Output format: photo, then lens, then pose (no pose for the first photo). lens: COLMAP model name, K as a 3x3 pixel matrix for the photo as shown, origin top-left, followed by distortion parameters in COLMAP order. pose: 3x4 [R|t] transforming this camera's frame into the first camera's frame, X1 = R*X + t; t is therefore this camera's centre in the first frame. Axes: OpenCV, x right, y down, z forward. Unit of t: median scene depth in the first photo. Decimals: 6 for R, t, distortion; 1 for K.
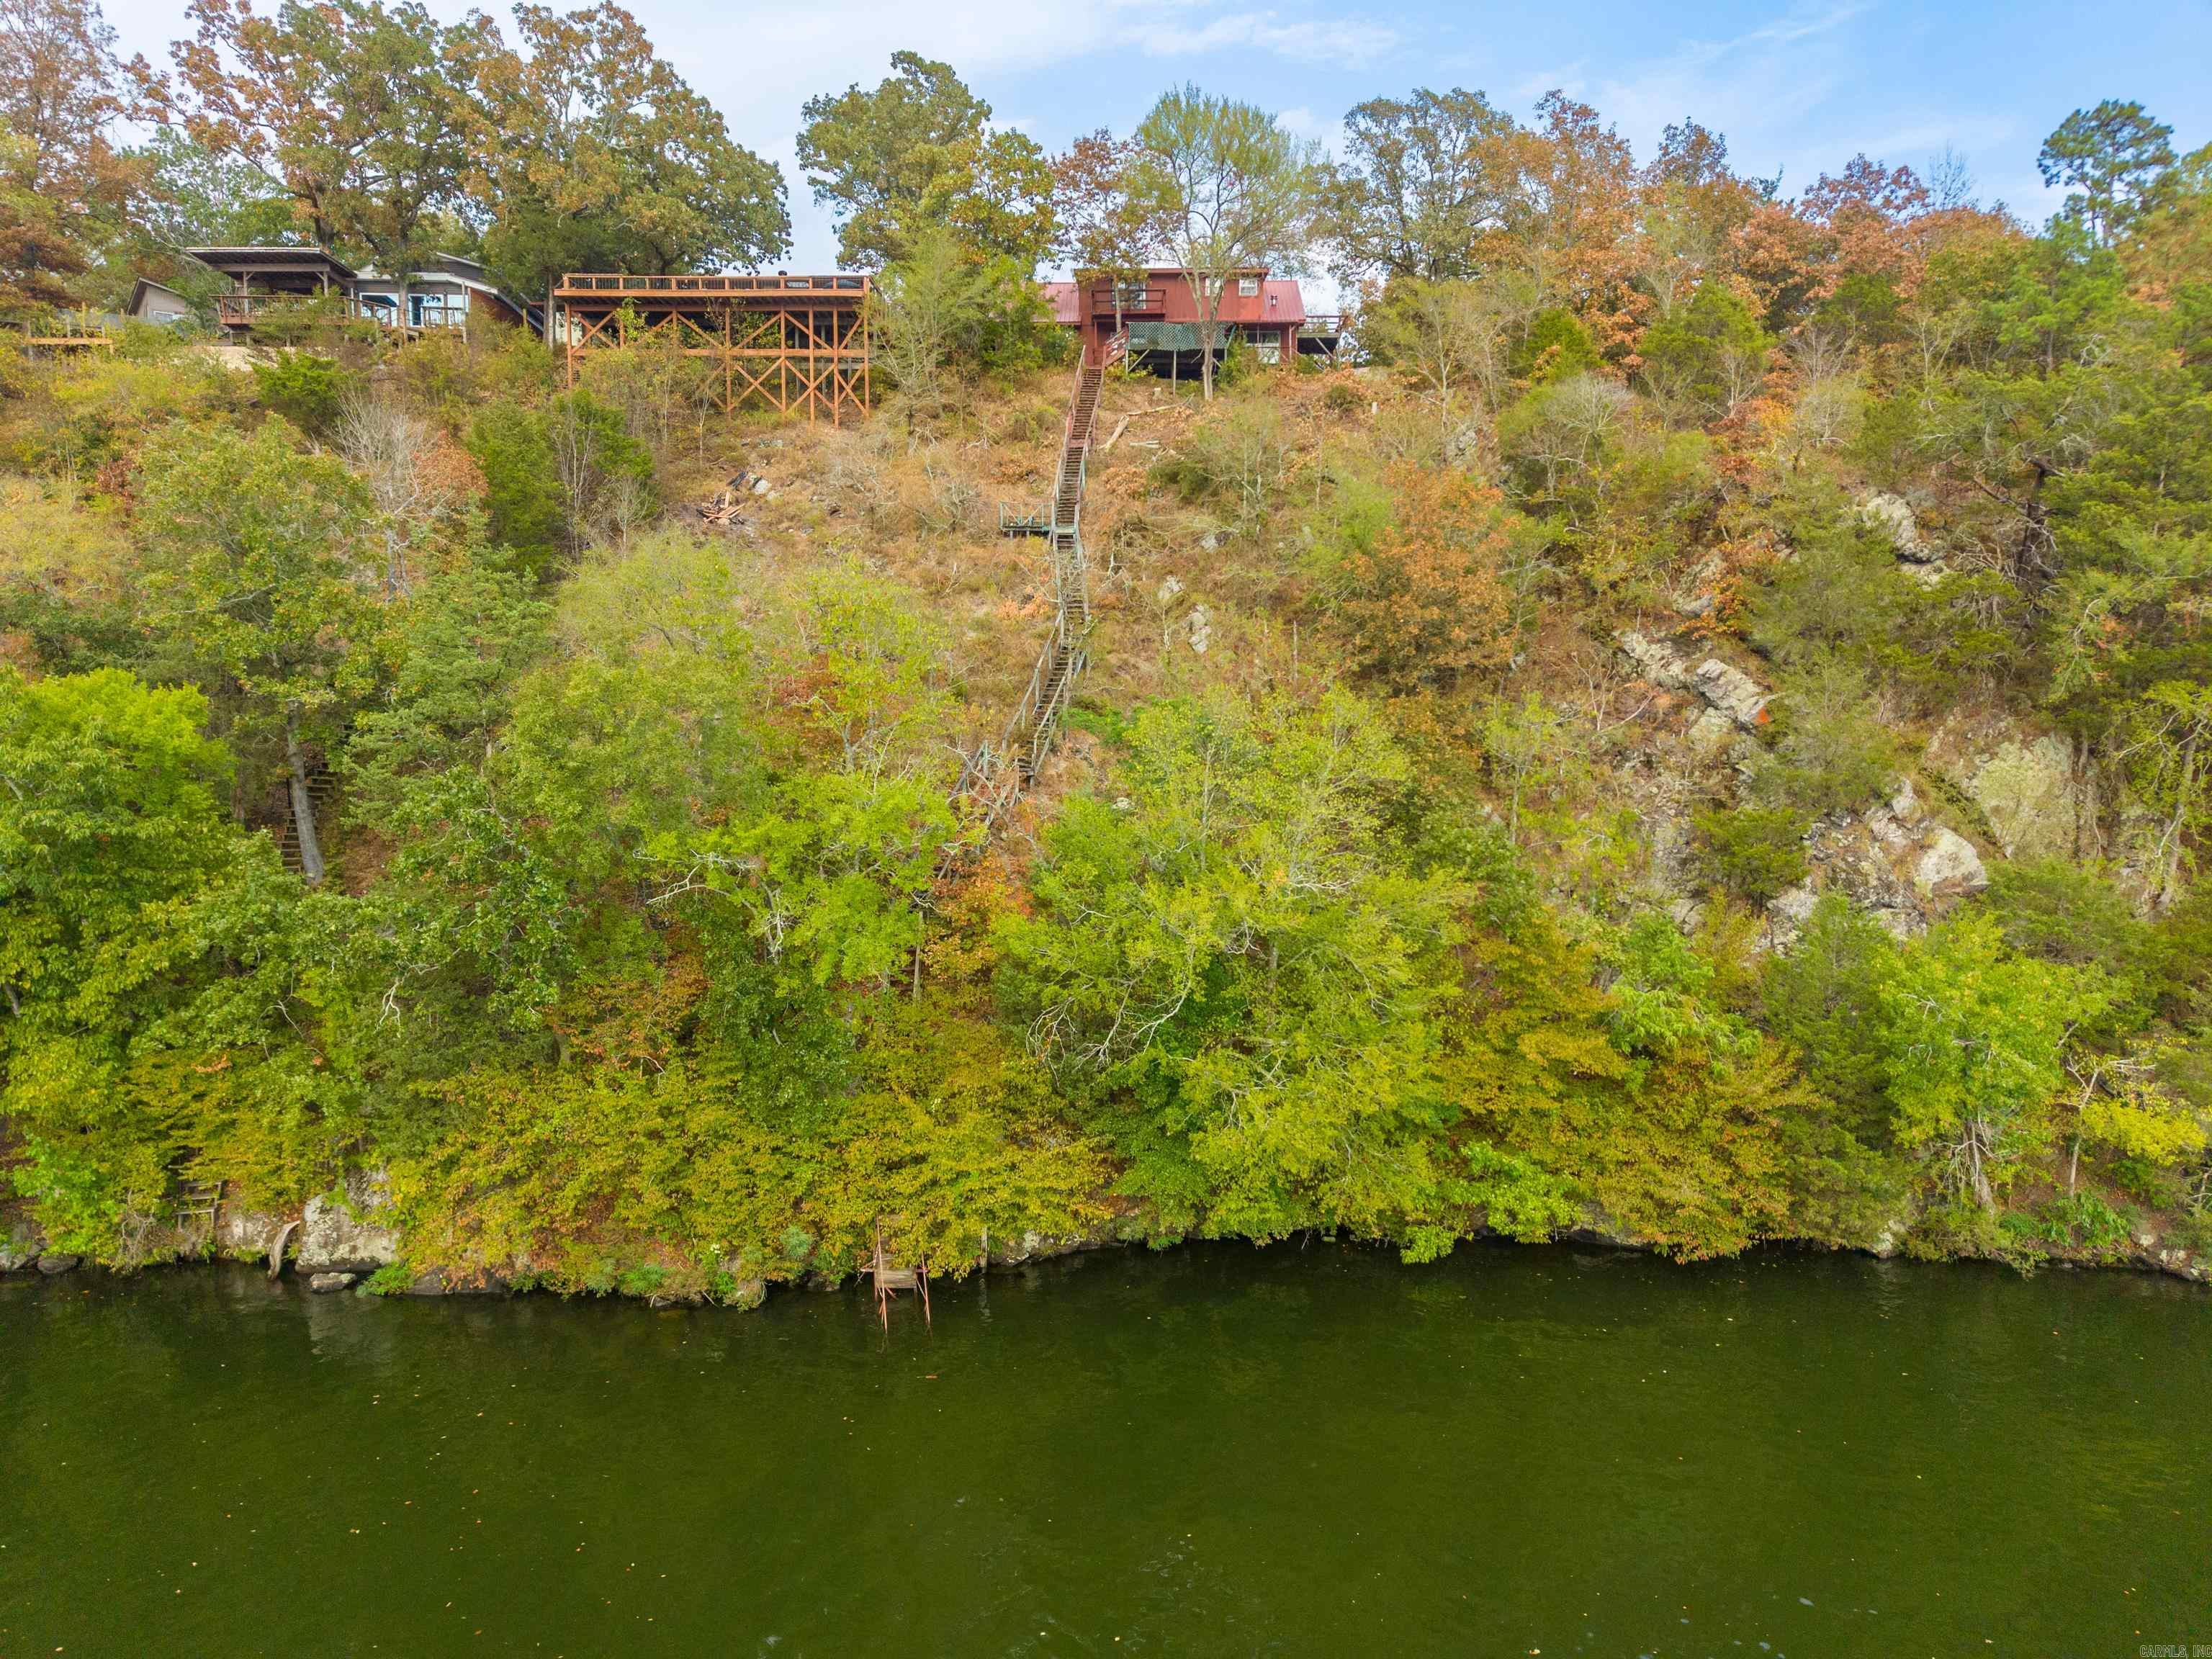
lens RADIAL K [[1519.1, 0, 1107.7], [0, 1519.1, 854.6], [0, 0, 1]] dist [0.002292, -0.000412]
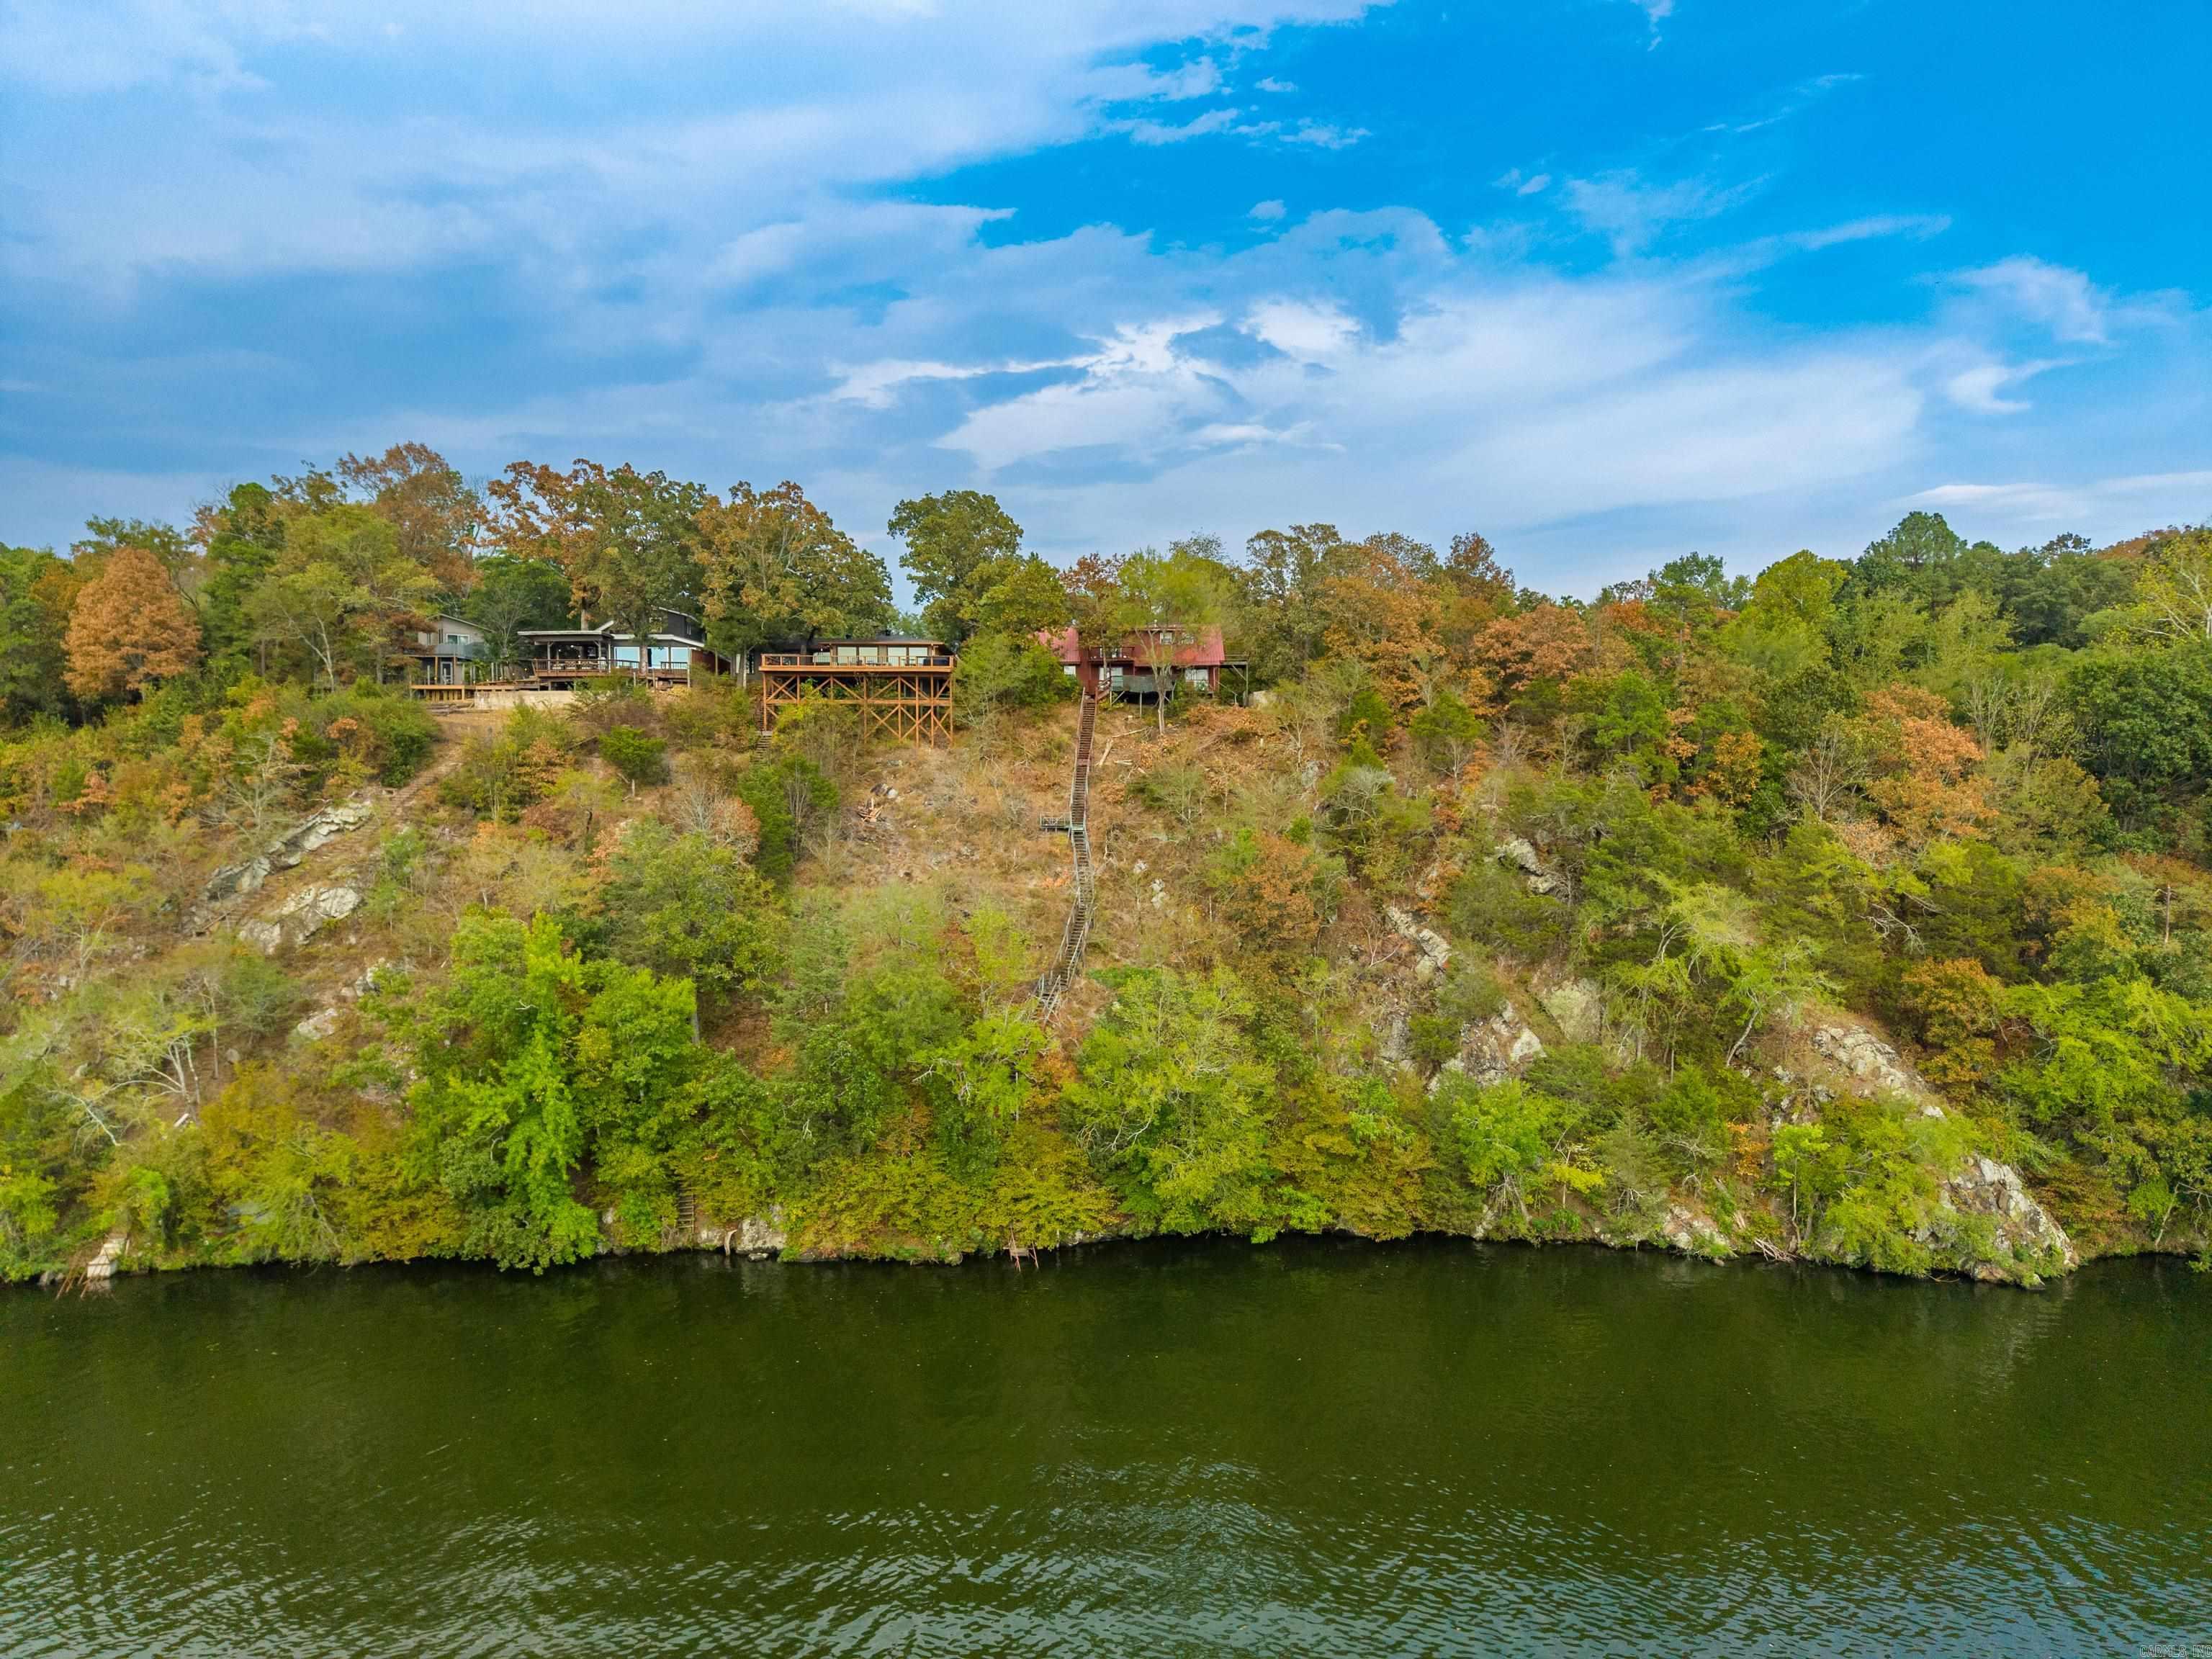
lens RADIAL K [[1533.5, 0, 1103.9], [0, 1533.5, 821.4], [0, 0, 1]] dist [0.037280, -0.045541]
pose [[0.999772, -0.005005, 0.020759, -0.058130], [0.006243, 0.998179, -0.059994, -0.198494], [-0.020421, 0.060110, 0.997983, -1.201283]]
